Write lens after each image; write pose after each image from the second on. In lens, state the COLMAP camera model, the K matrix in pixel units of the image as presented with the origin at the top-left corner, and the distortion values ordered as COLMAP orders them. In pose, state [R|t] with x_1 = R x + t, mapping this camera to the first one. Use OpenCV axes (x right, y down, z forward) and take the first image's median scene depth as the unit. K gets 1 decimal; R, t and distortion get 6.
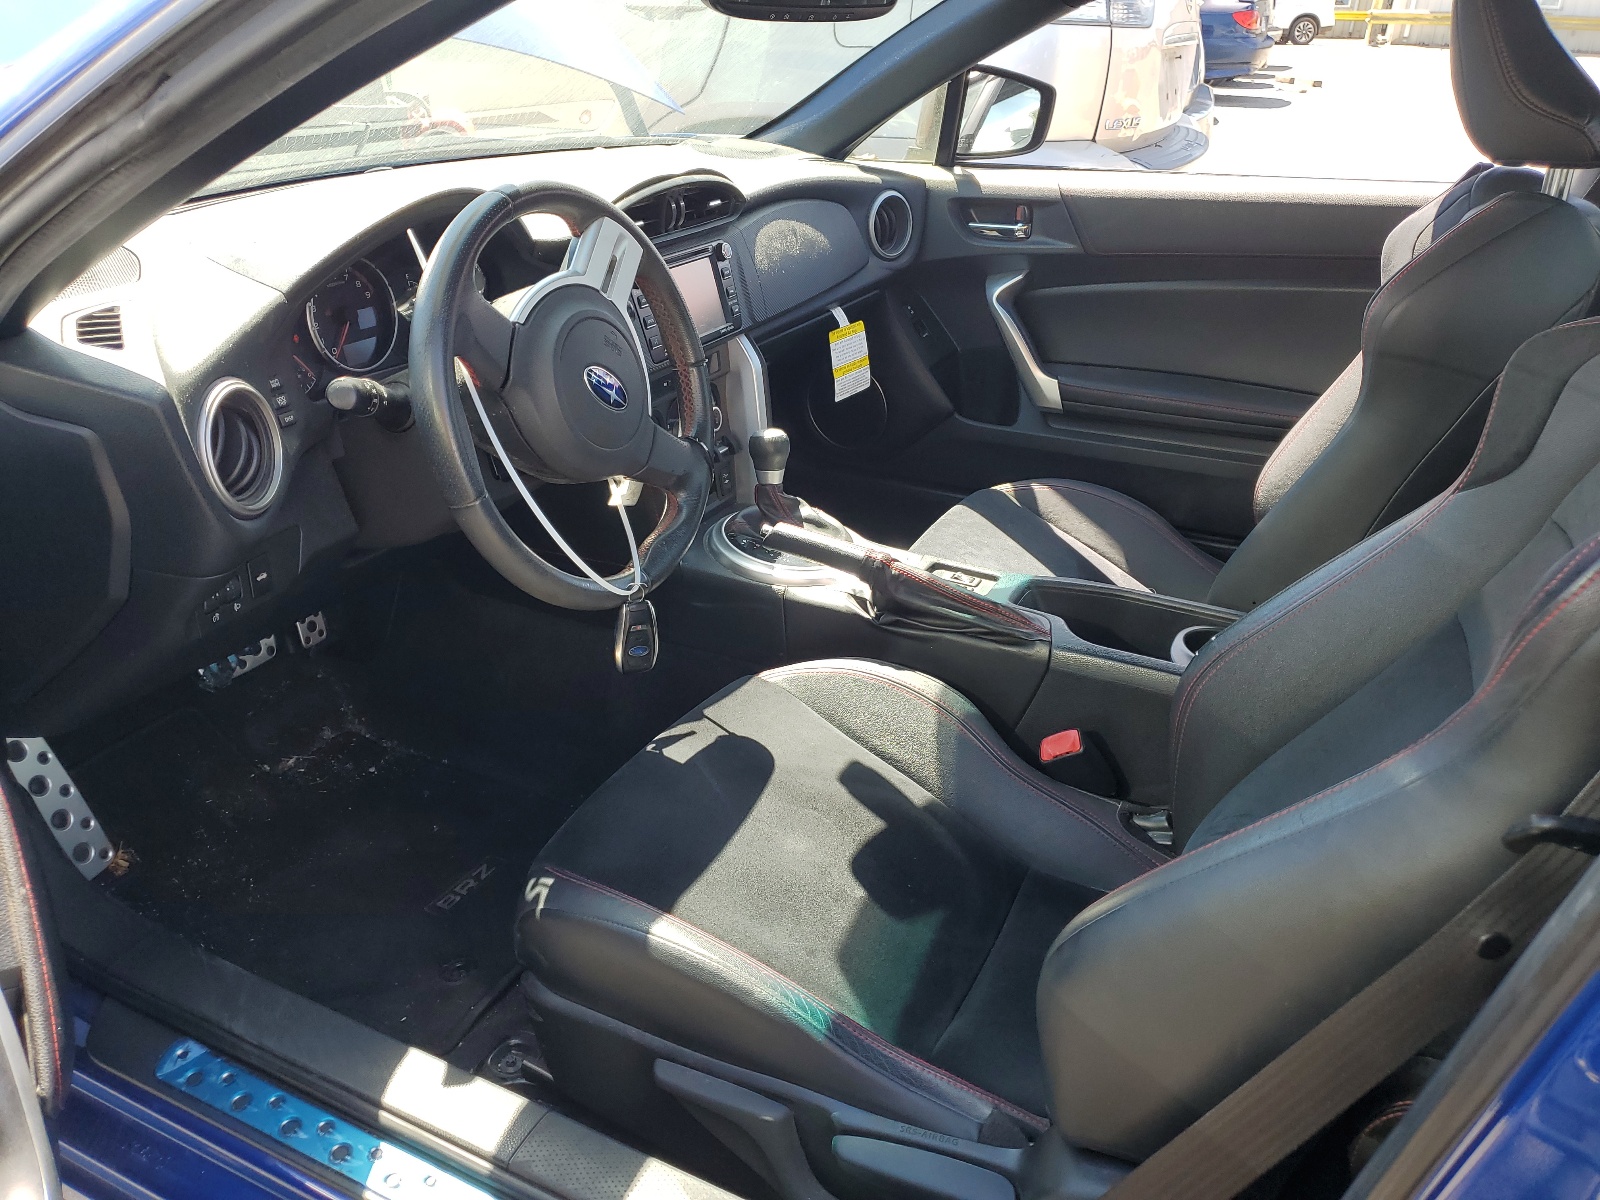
lens RADIAL K [[1241.8, 0, 799.3], [0, 1241.8, 620.0], [0, 0, 1]] dist [0.090348, -0.127968]
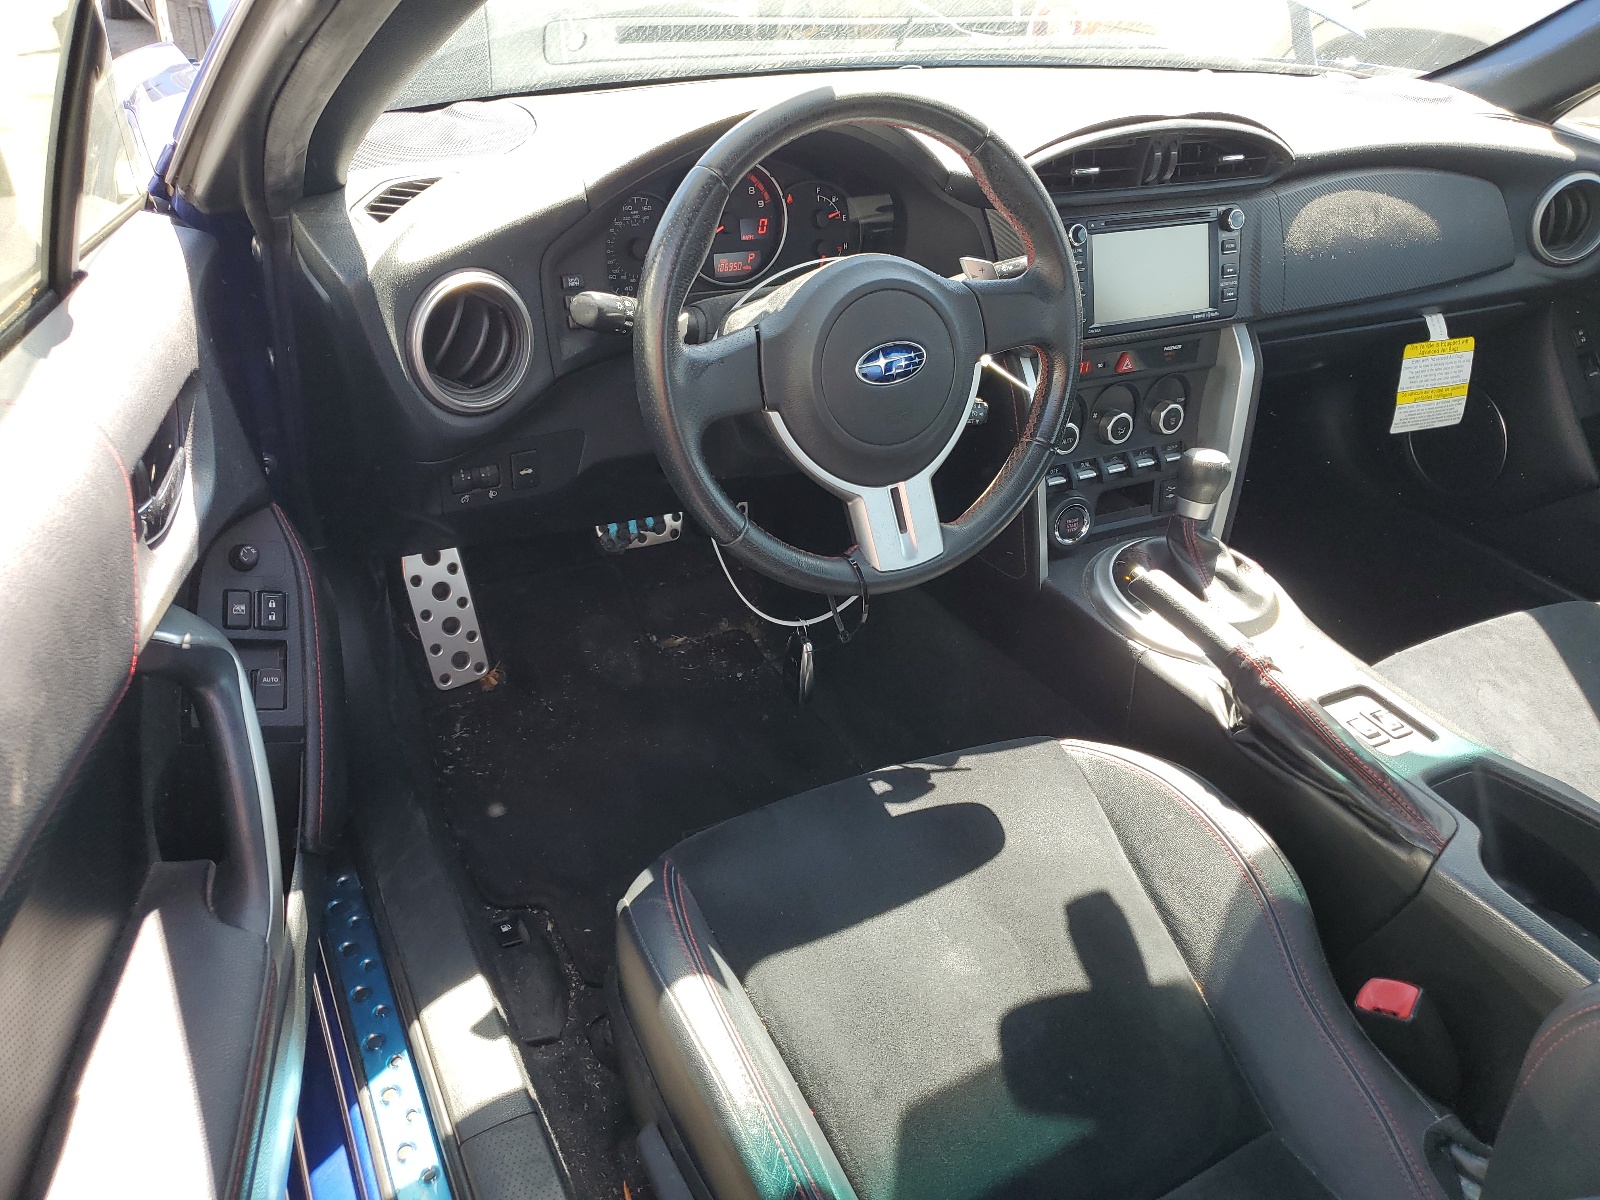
lens RADIAL K [[1288.2, 0, 800.0], [0, 1288.2, 600.0], [0, 0, 1]] dist [0.005815, 0.016253]
pose [[0.808917, 0.319916, -0.493262, 0.203945], [-0.293677, 0.946693, 0.132388, -0.098691], [0.509321, 0.037769, 0.859748, 0.177250]]
